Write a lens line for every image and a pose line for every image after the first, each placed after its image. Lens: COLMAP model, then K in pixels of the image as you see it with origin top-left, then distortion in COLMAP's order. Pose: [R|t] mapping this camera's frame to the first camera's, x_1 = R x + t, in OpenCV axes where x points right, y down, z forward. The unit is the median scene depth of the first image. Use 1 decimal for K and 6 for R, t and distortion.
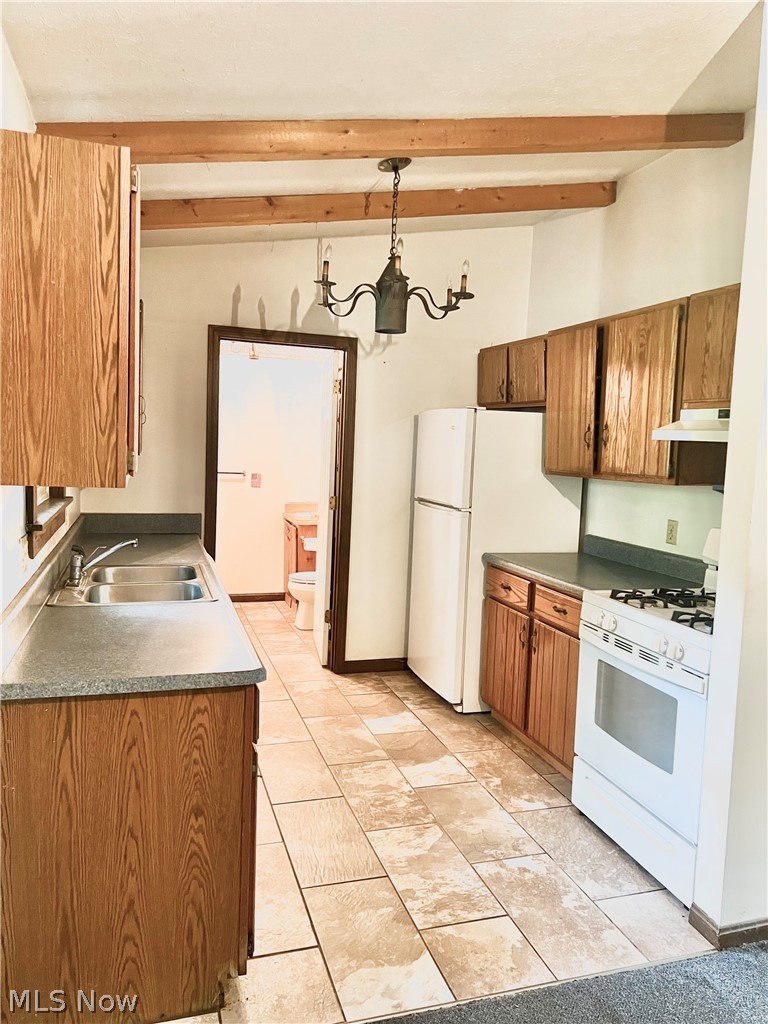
lens RADIAL K [[761.0, 0, 384.0], [0, 761.0, 512.0], [0, 0, 1]] dist [0.042249, -0.050077]
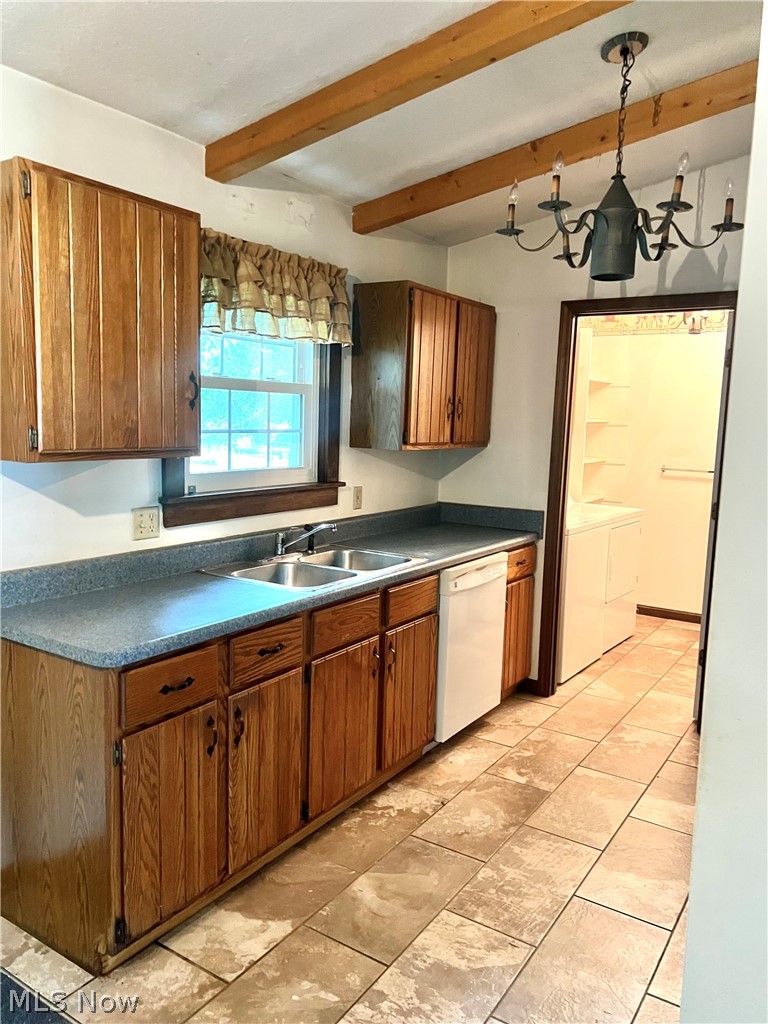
lens RADIAL K [[765.4, 0, 386.8], [0, 765.4, 509.0], [0, 0, 1]] dist [0.035139, -0.040827]
pose [[0.635384, 0.071960, -0.768836, 0.517329], [-0.074579, 0.996713, 0.031654, -0.023171], [0.768586, 0.037227, 0.638662, 0.409701]]
